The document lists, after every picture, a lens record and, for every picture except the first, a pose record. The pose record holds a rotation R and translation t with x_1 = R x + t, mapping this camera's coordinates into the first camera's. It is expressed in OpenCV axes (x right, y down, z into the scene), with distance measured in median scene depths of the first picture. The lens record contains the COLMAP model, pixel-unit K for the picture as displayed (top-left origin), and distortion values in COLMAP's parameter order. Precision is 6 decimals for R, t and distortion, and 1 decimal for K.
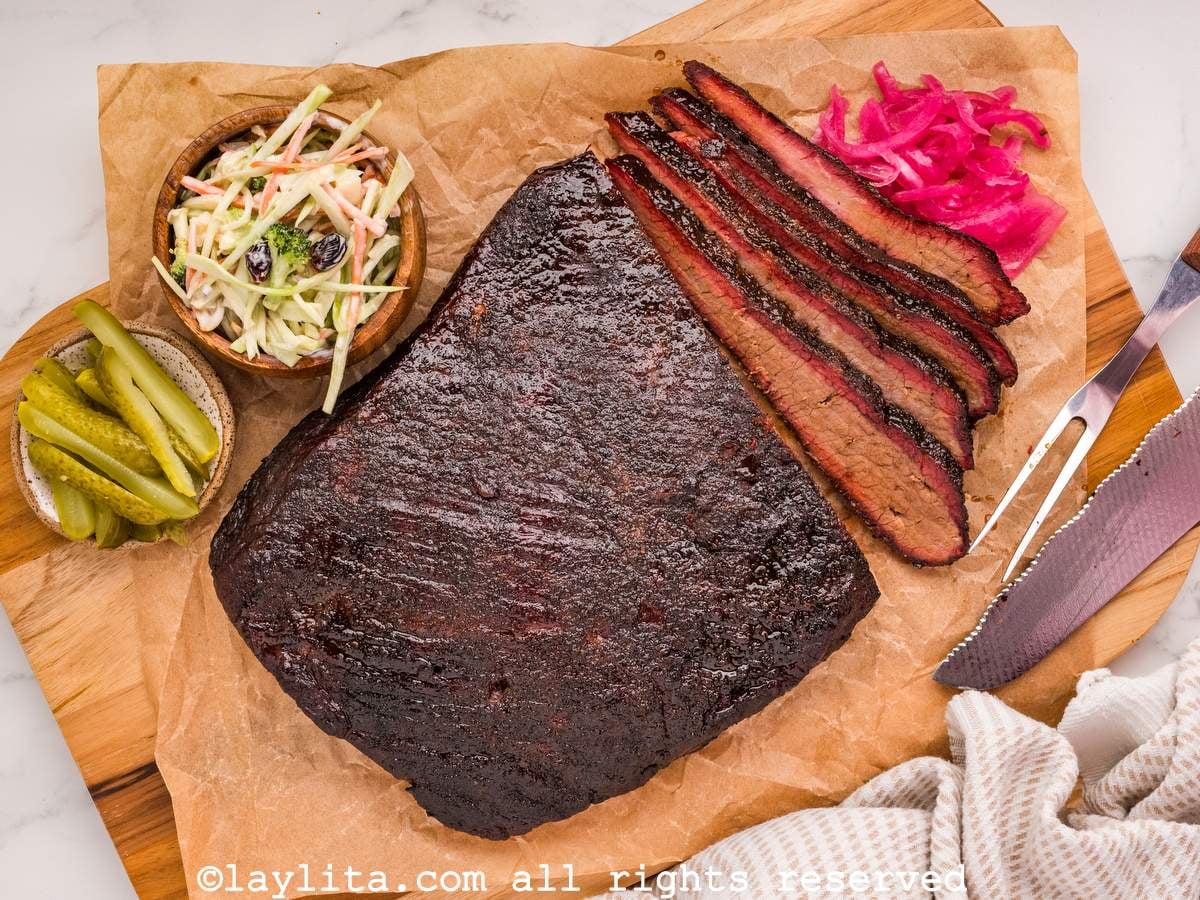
lens RADIAL K [[1907.6, 0, 600.0], [0, 1907.6, 450.0], [0, 0, 1]] dist [0.002210, -0.003130]
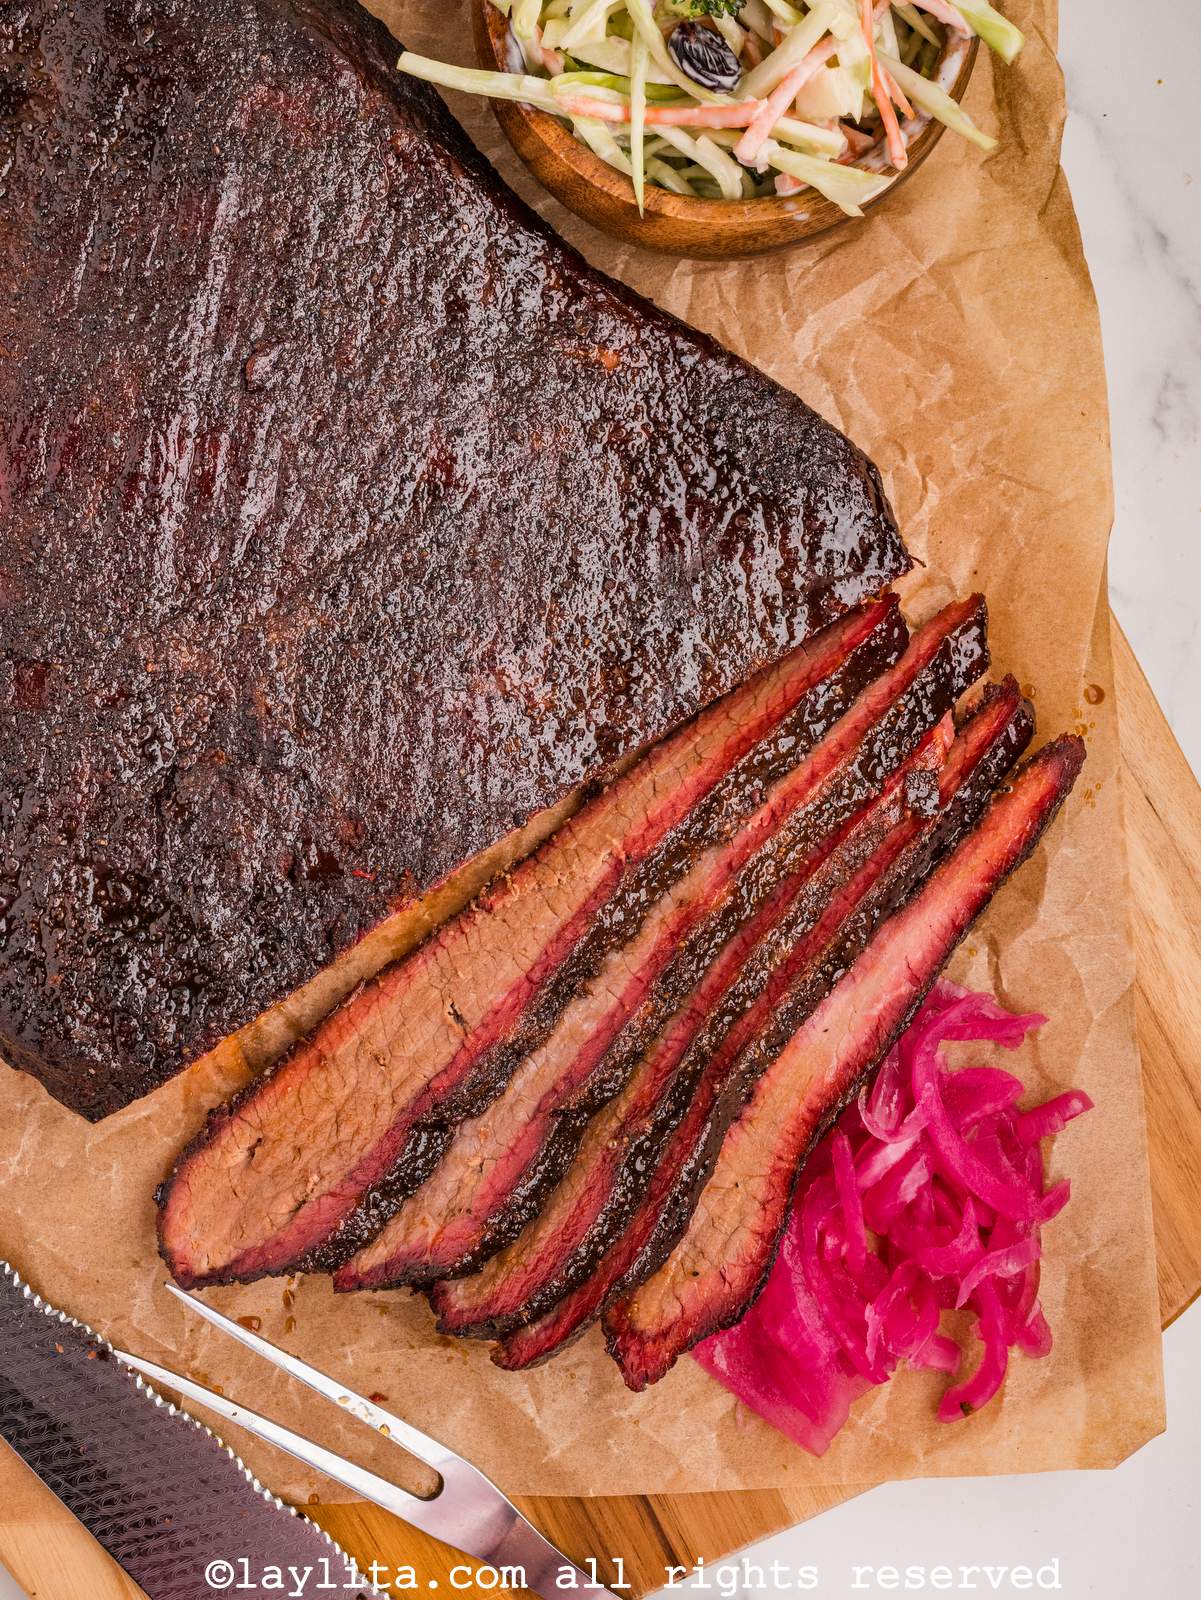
lens RADIAL K [[2543.5, 0, 600.0], [0, 2543.5, 844.9], [0, 0, 1]] dist [0.002210, -0.003130]
pose [[0.022786, 0.999731, 0.004225, 0.069286], [-0.999740, 0.022789, -0.000606, -0.067338], [-0.000703, -0.004210, 0.999991, 0.287781]]
